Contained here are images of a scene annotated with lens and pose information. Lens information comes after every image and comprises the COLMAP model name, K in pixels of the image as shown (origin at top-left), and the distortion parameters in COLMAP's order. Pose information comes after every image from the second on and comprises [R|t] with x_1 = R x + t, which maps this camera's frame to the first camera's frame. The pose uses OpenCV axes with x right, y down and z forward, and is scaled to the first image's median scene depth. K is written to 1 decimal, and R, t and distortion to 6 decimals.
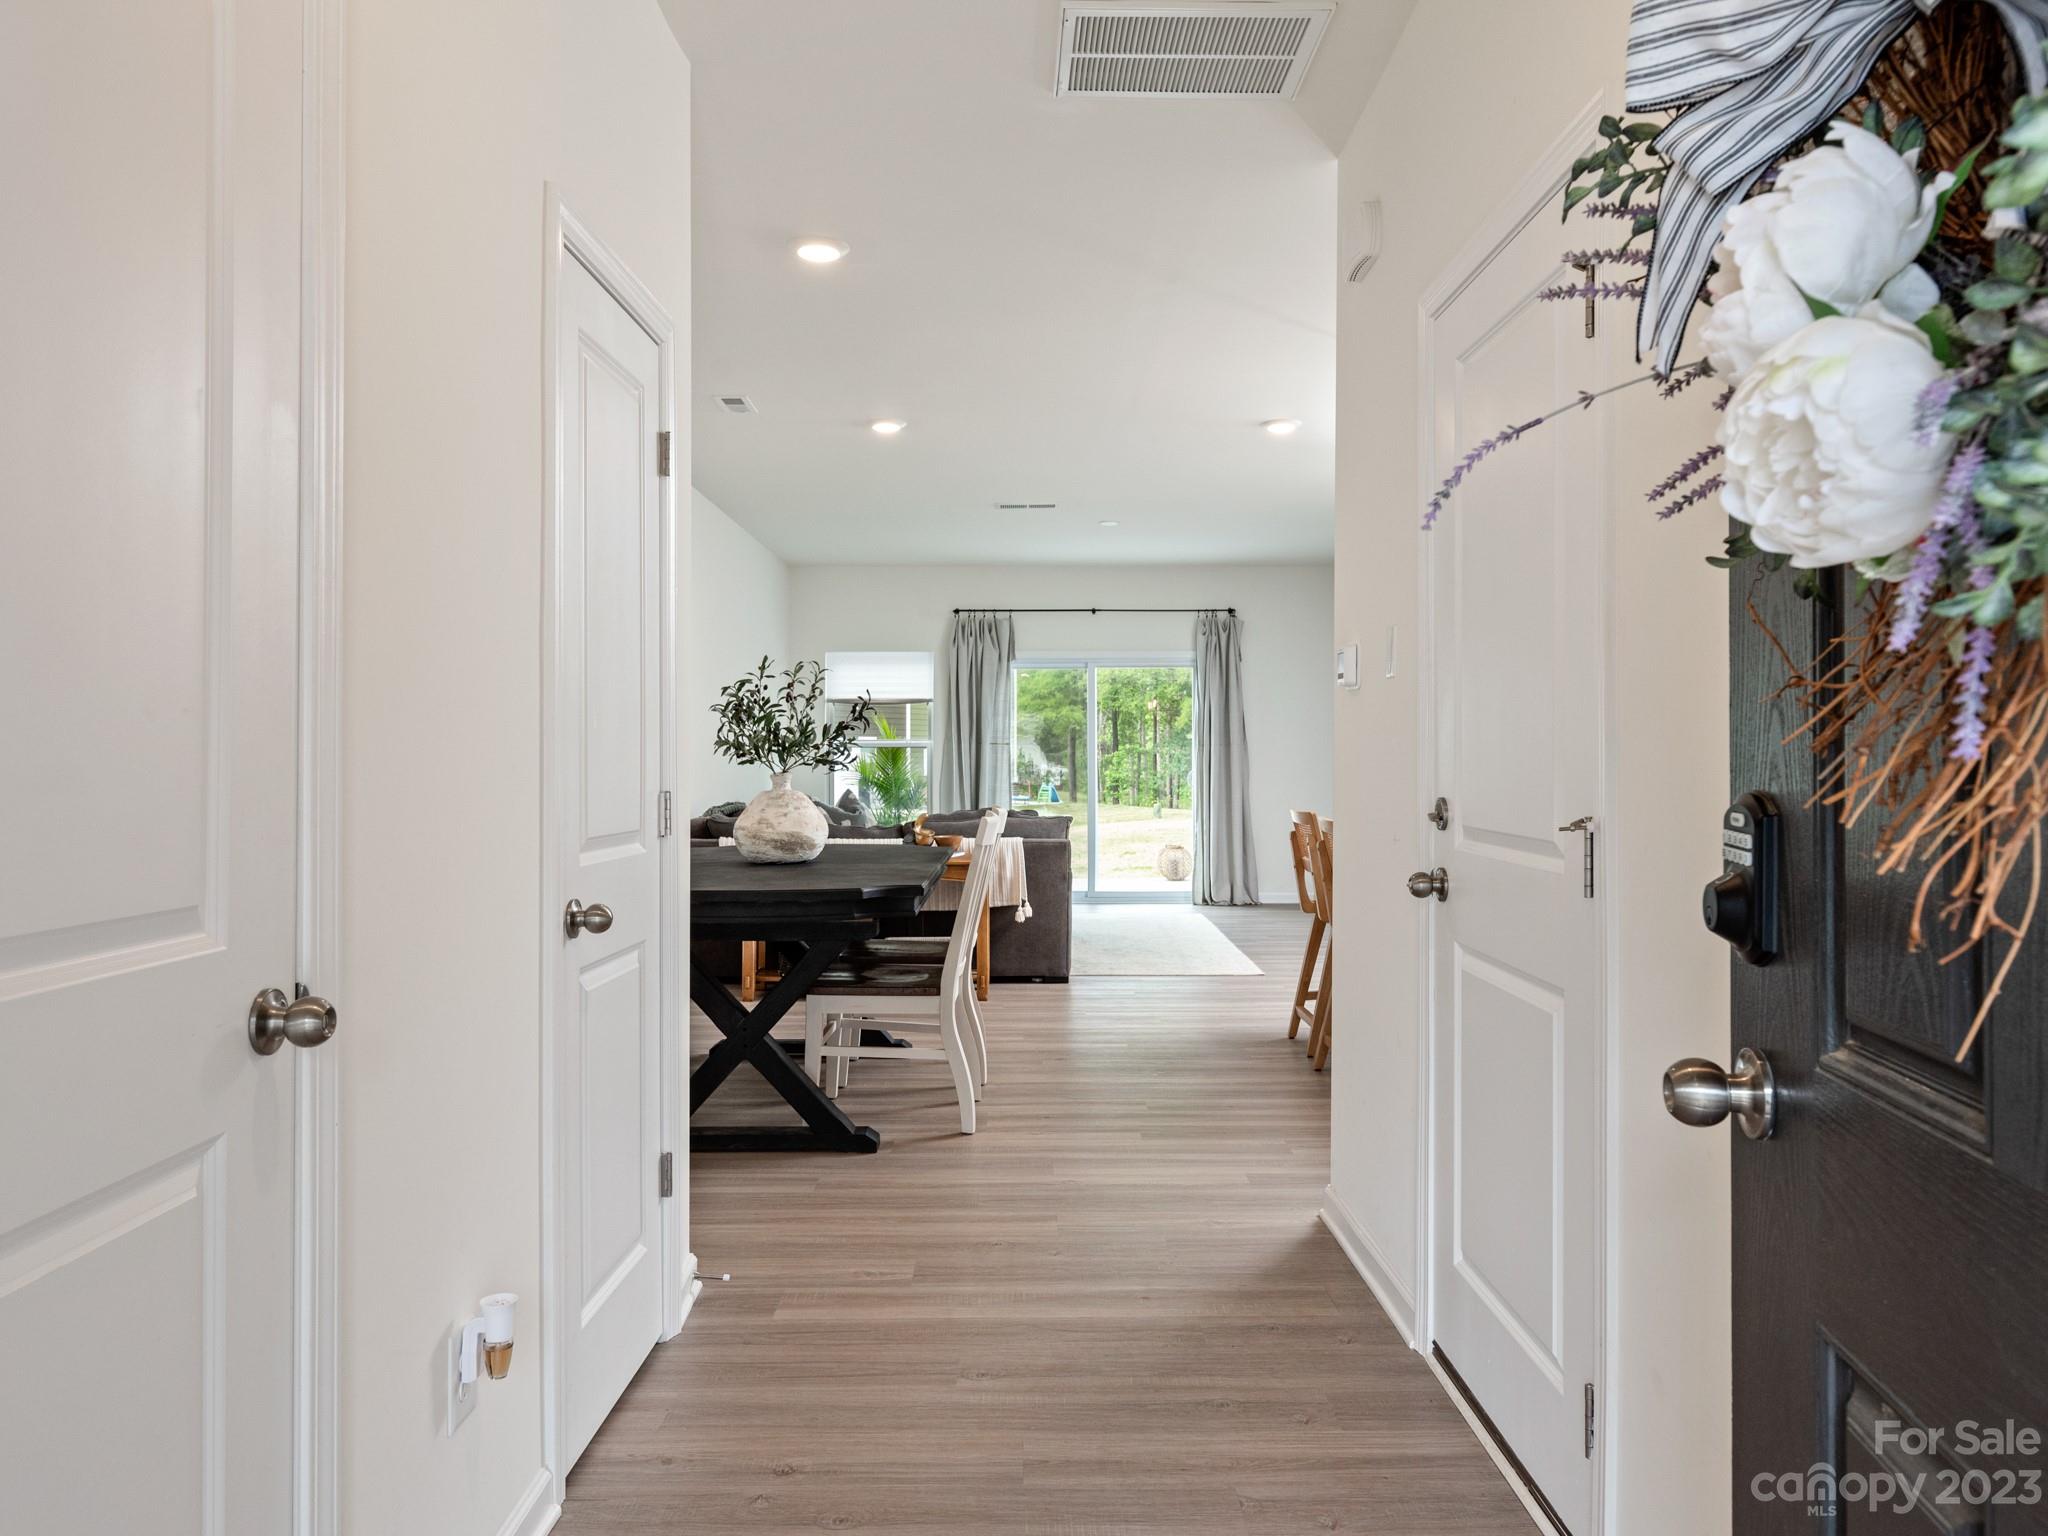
lens RADIAL K [[1423.3, 0, 1024.0], [0, 1423.3, 768.0], [0, 0, 1]] dist [-0.003160, -0.000441]
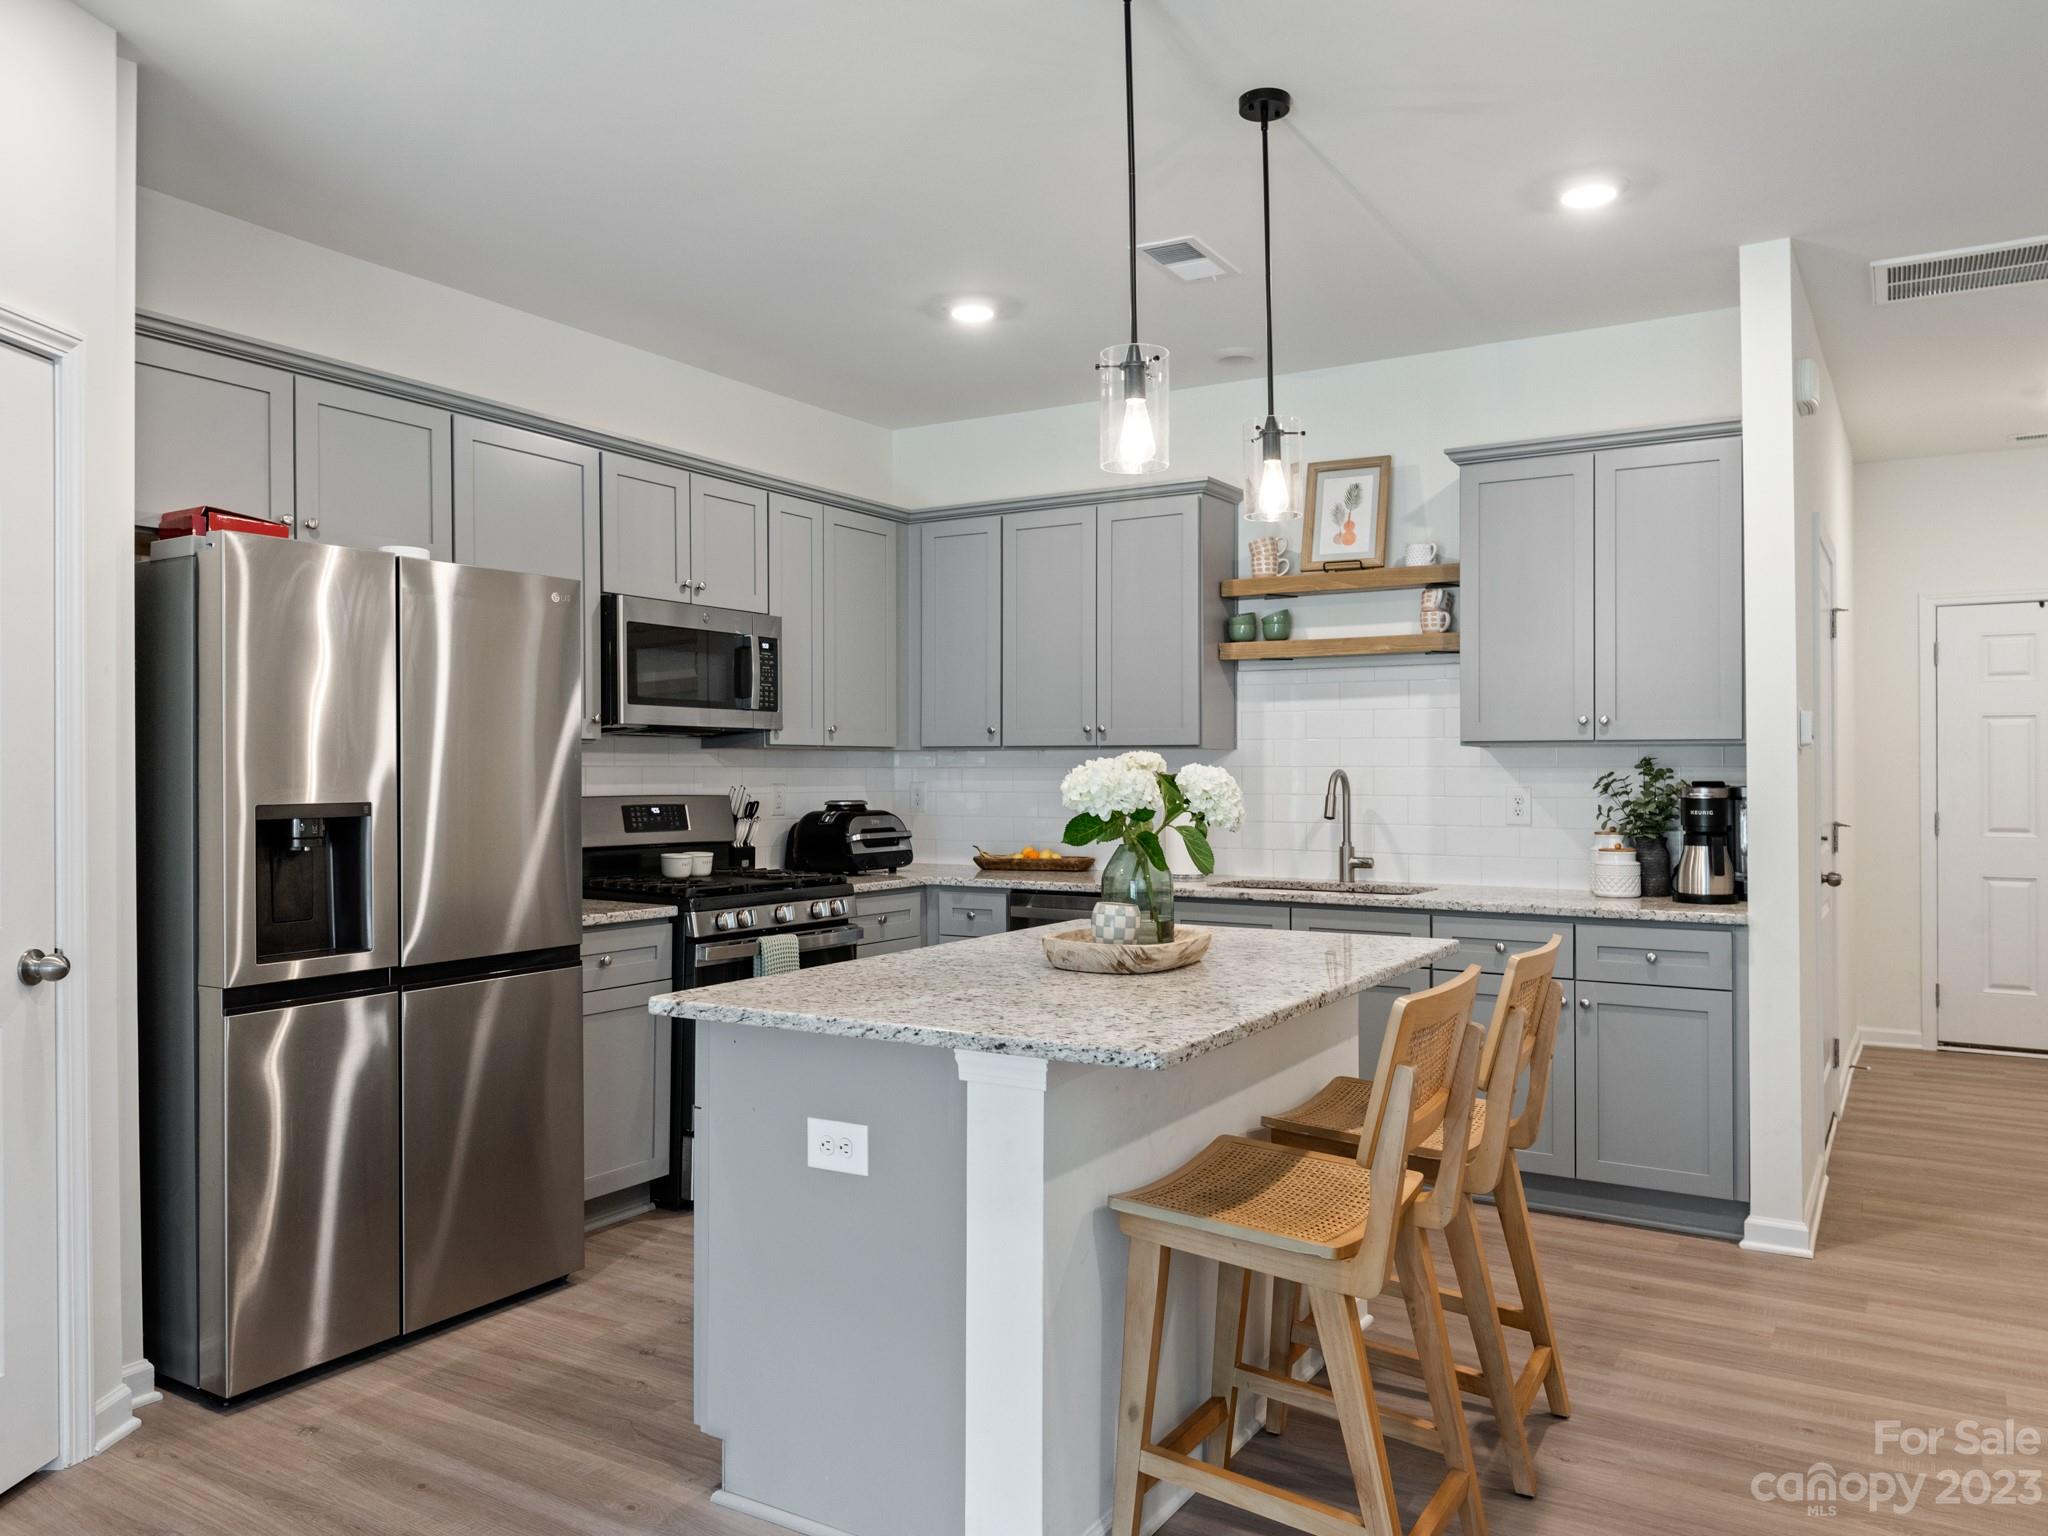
lens RADIAL K [[1463.1, 0, 1033.4], [0, 1463.1, 754.5], [0, 0, 1]] dist [-0.001414, -0.000266]
pose [[-0.852935, 0.005087, 0.521993, 0.103963], [0.004435, 0.999987, -0.002498, -0.036058], [-0.521999, 0.000184, -0.852946, 1.681887]]
